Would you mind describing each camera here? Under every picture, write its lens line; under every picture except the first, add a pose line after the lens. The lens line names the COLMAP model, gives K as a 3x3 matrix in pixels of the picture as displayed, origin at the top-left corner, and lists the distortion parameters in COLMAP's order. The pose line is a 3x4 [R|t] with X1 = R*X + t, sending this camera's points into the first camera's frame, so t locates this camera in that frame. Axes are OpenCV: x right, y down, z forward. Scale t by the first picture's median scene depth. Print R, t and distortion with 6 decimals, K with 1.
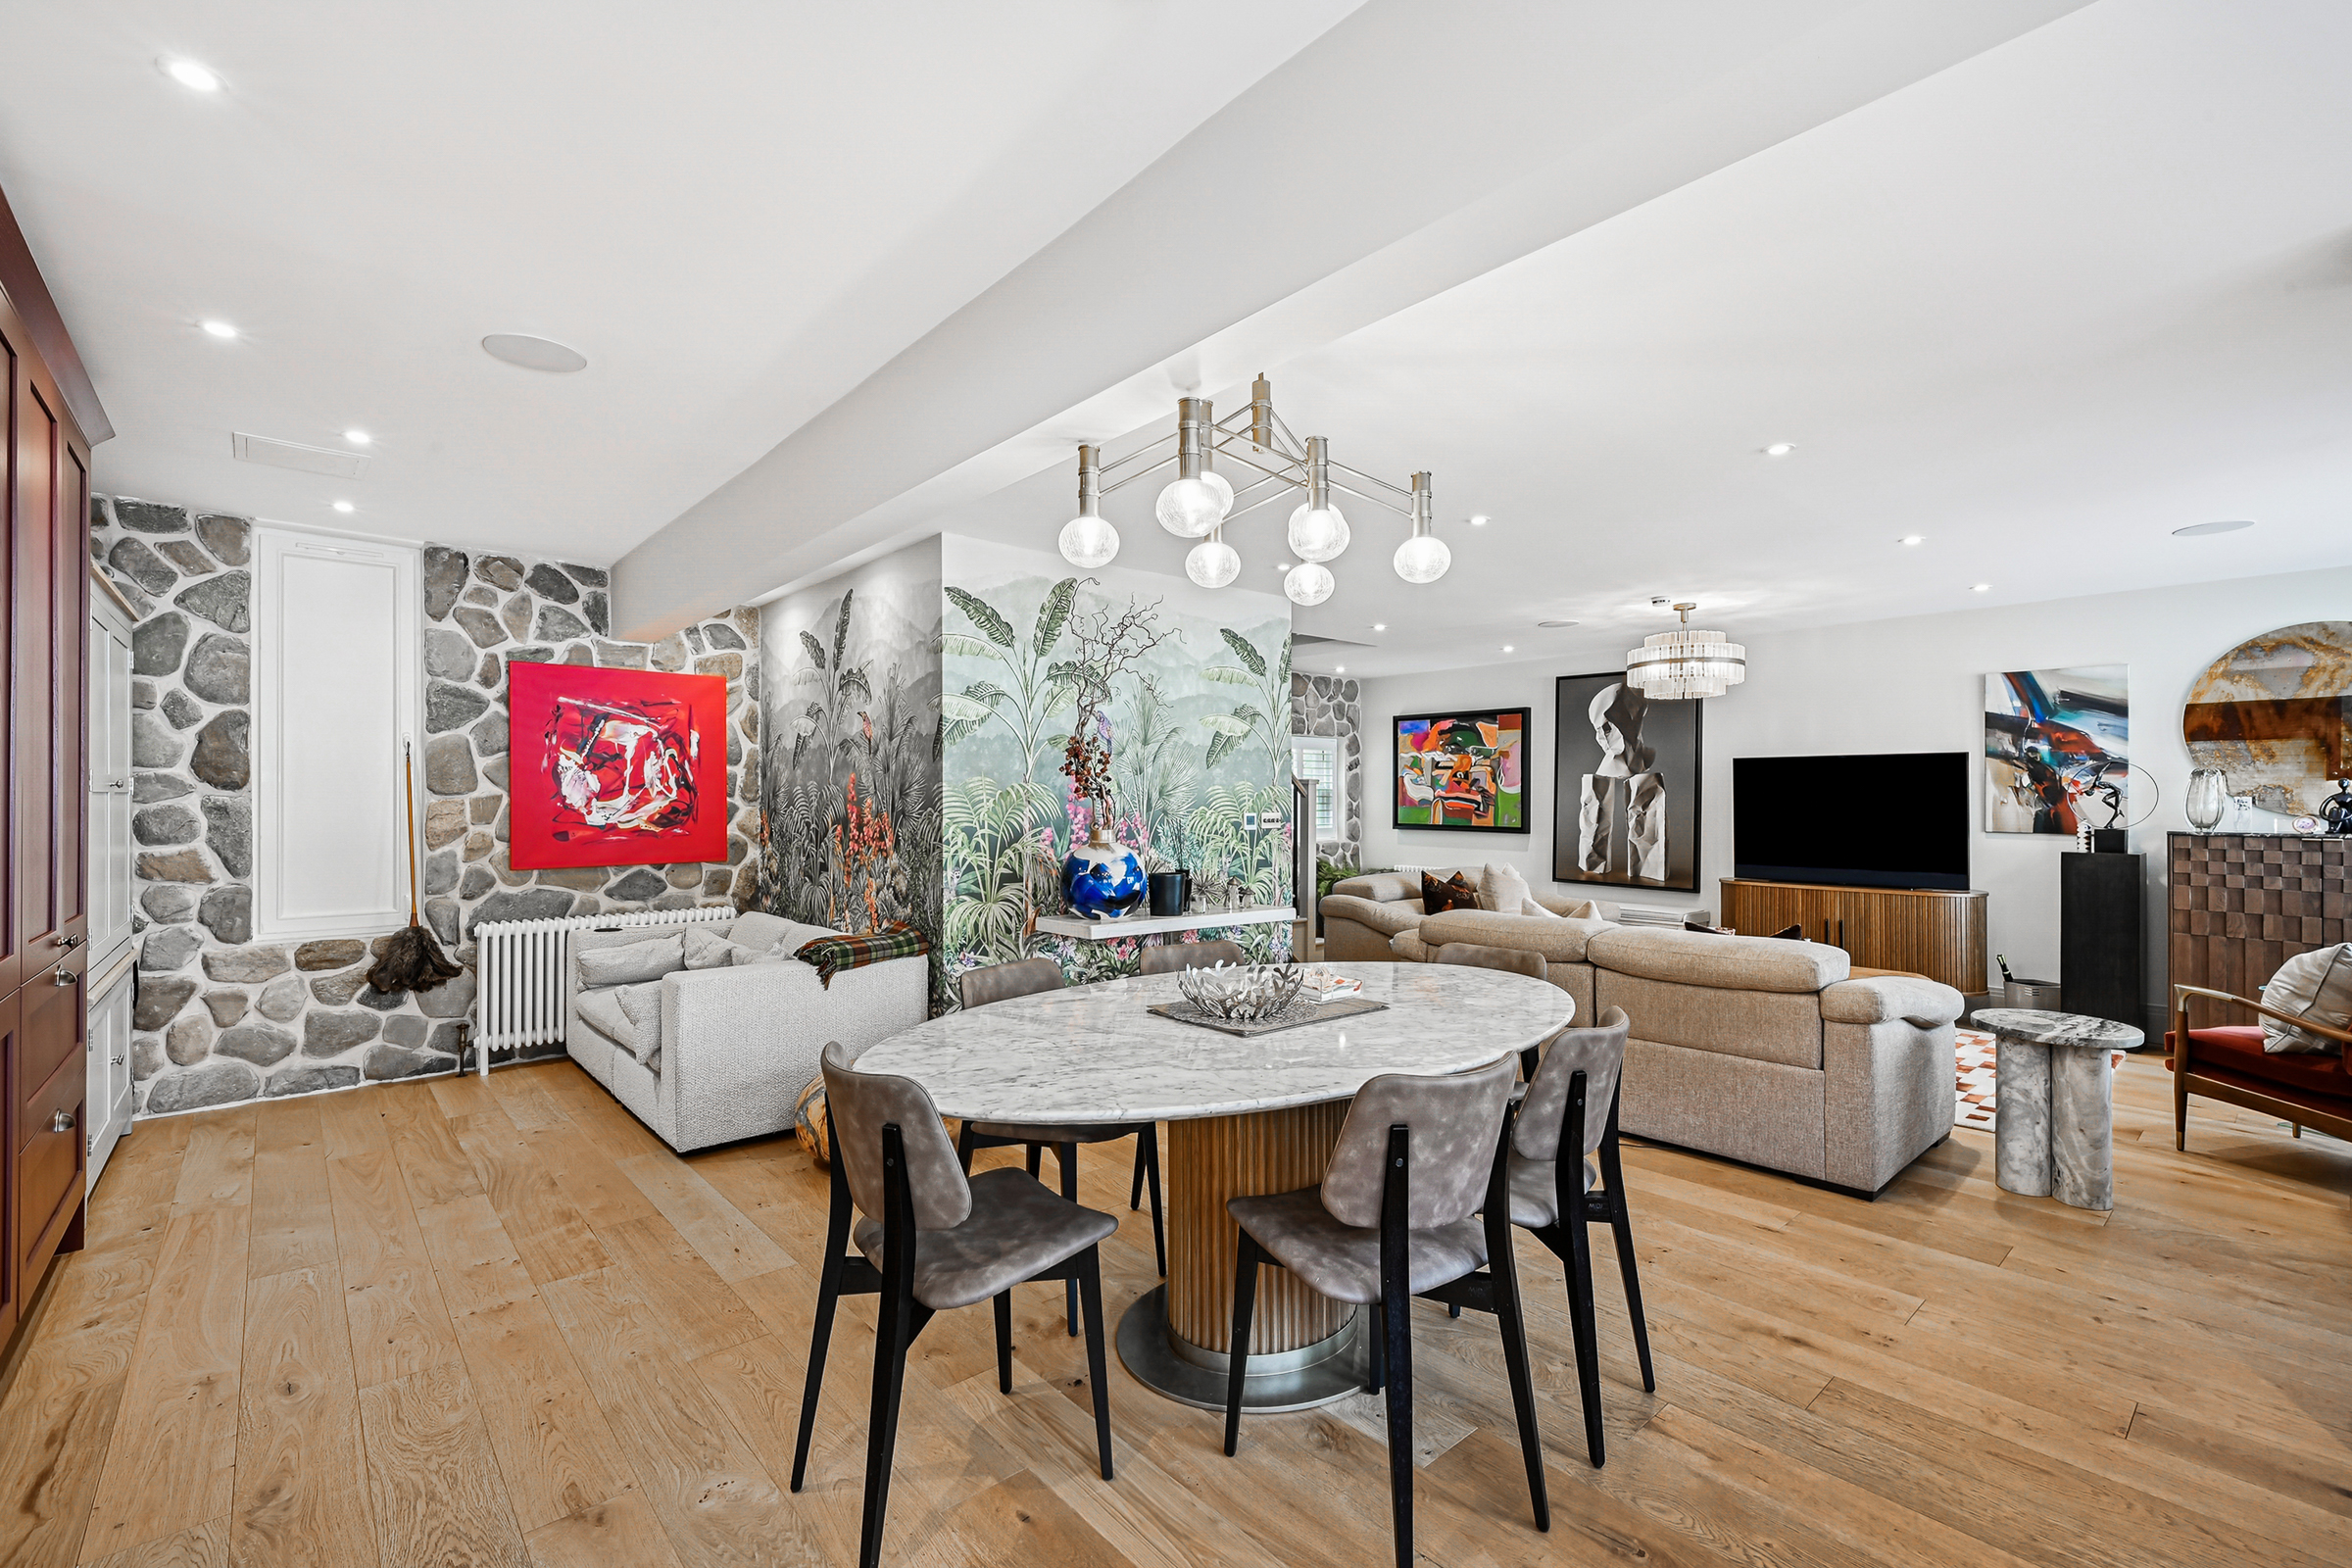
lens RADIAL K [[1020.8, 0, 1184.5], [0, 1020.8, 792.4], [0, 0, 1]] dist [-0.000728, 0.000316]
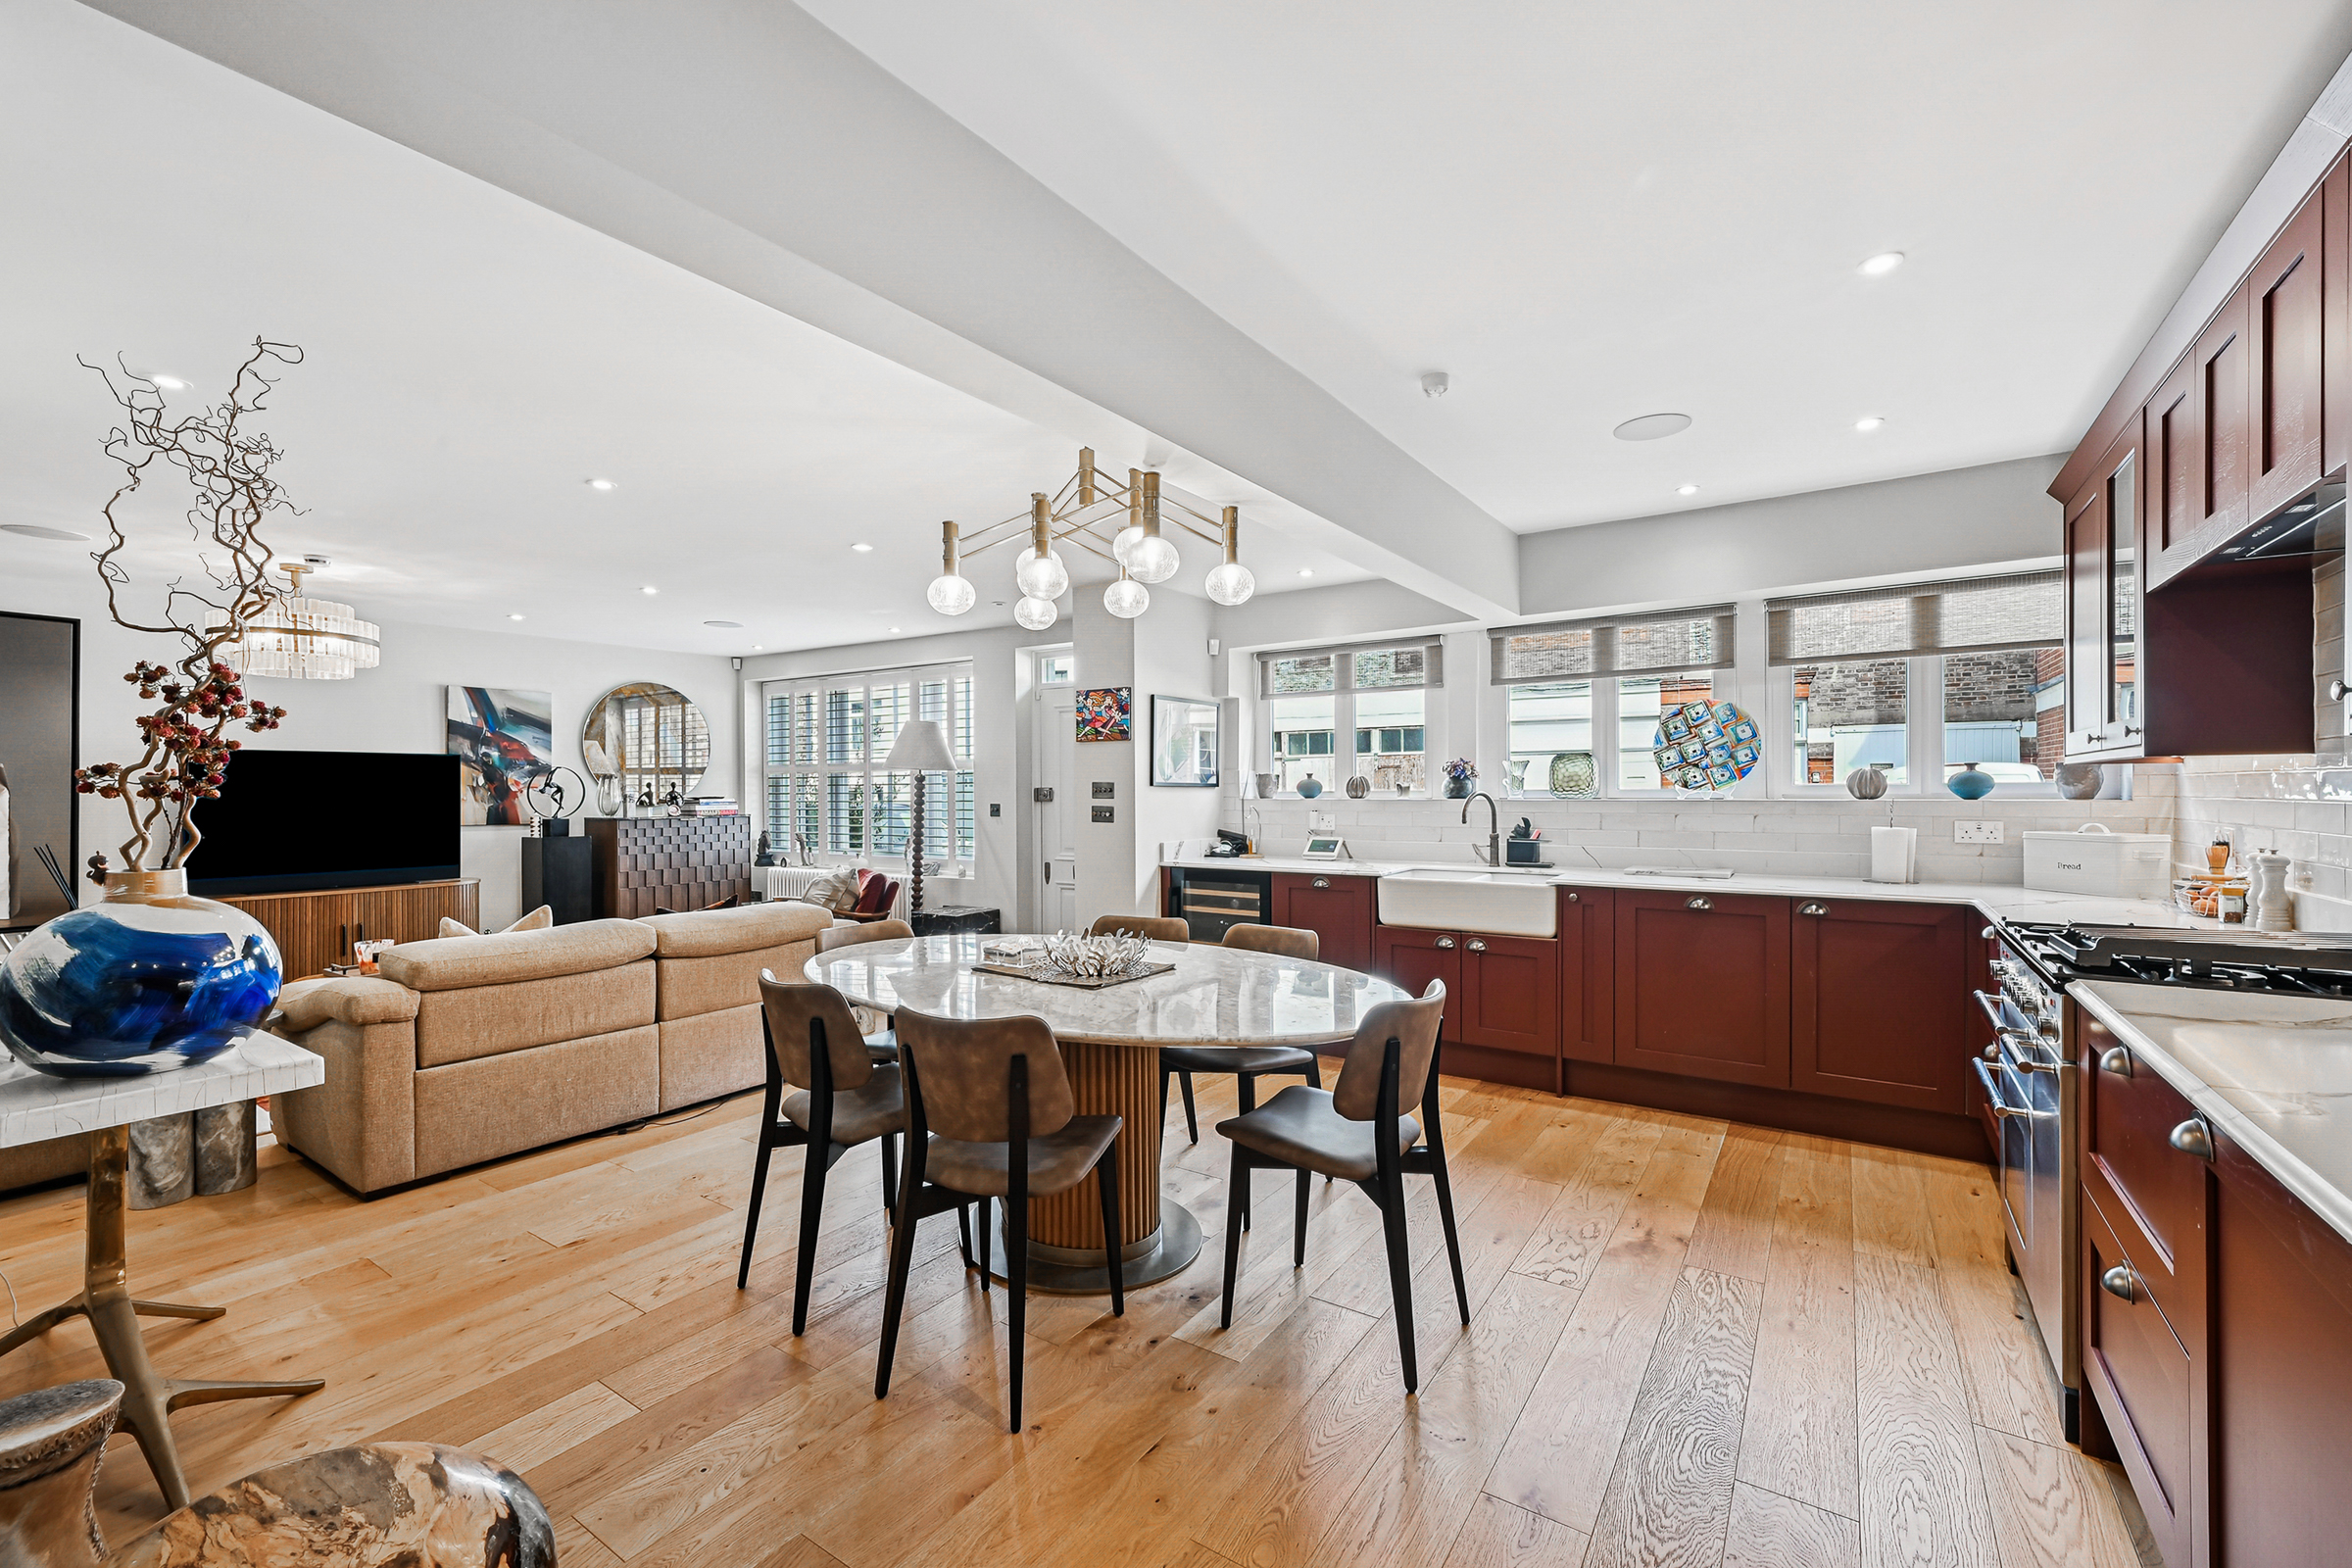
lens RADIAL K [[956.2, 0, 1176.0], [0, 956.2, 784.0], [0, 0, 1]] dist [0.001626, -0.000227]
pose [[-0.246897, 0.007624, 0.969012, -0.434538], [0.002899, 0.999970, -0.007129, 0.002297], [-0.969037, 0.001049, -0.246912, 0.483536]]
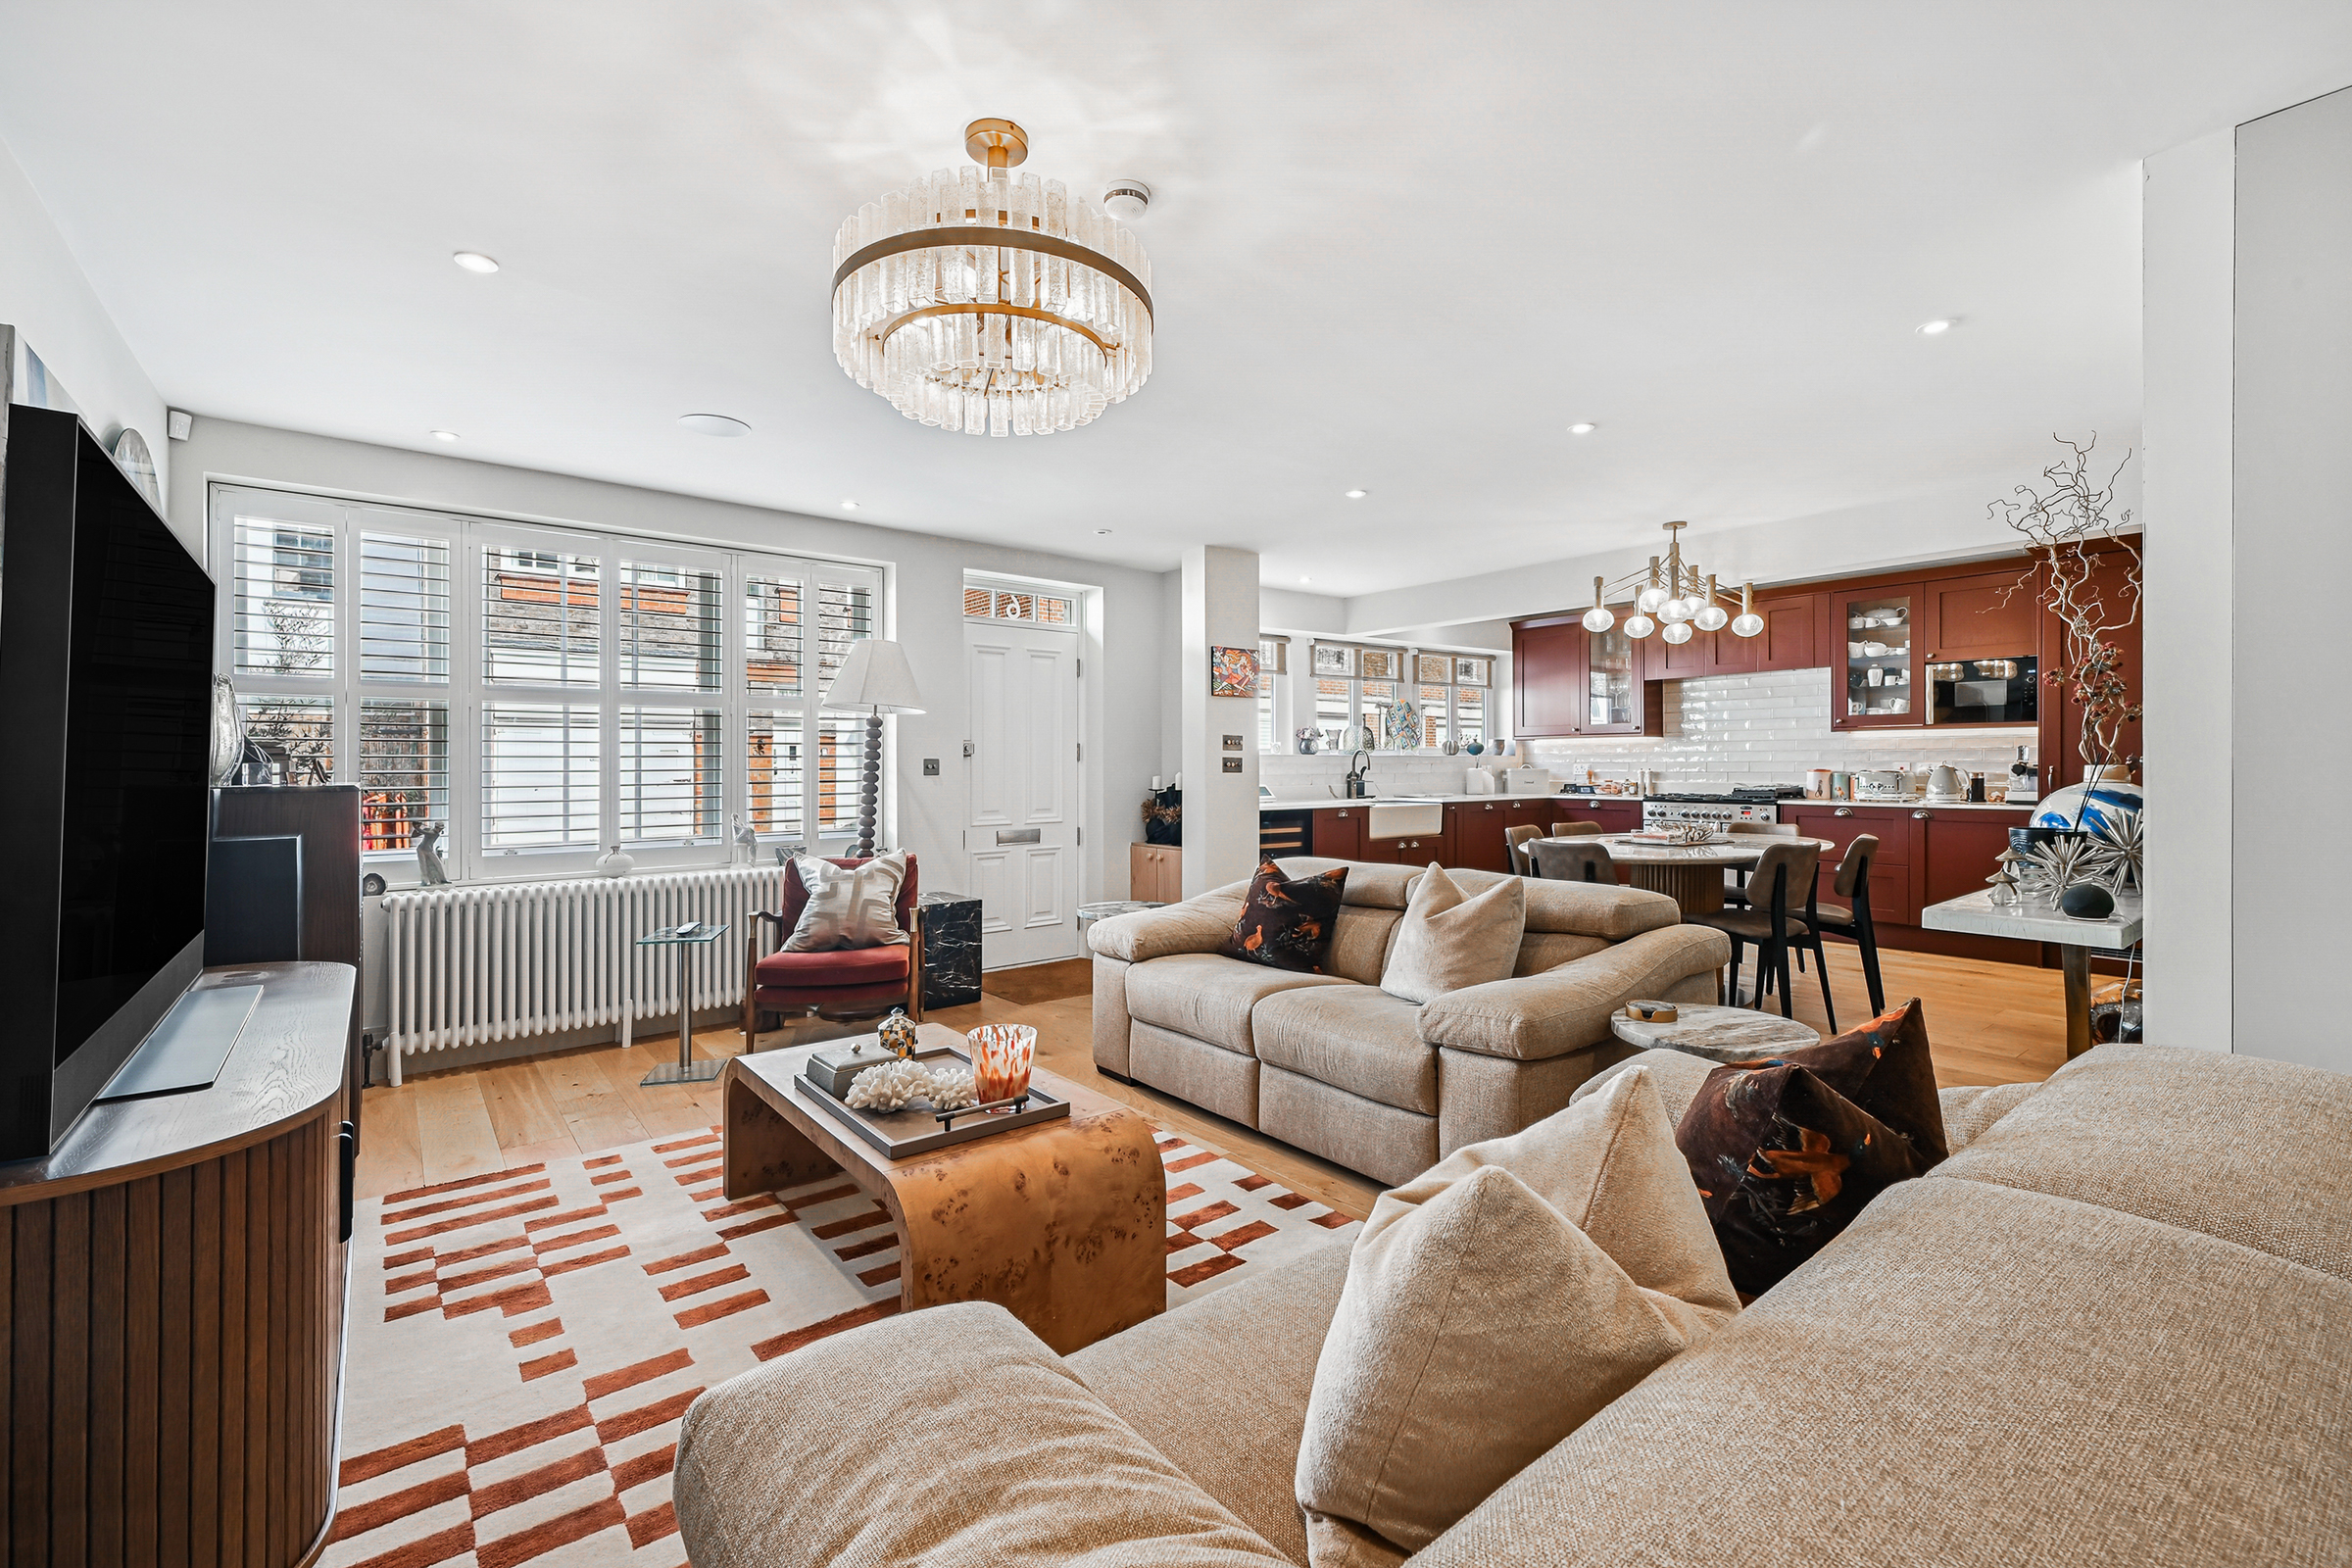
lens RADIAL K [[1011.6, 0, 1183.1], [0, 1011.6, 768.9], [0, 0, 1]] dist [-0.003657, -0.000224]
pose [[-0.998695, 0.004412, 0.050877, 0.397308], [0.004403, 0.999990, -0.000288, 0.026701], [-0.050878, -0.000063, -0.998705, 1.294469]]
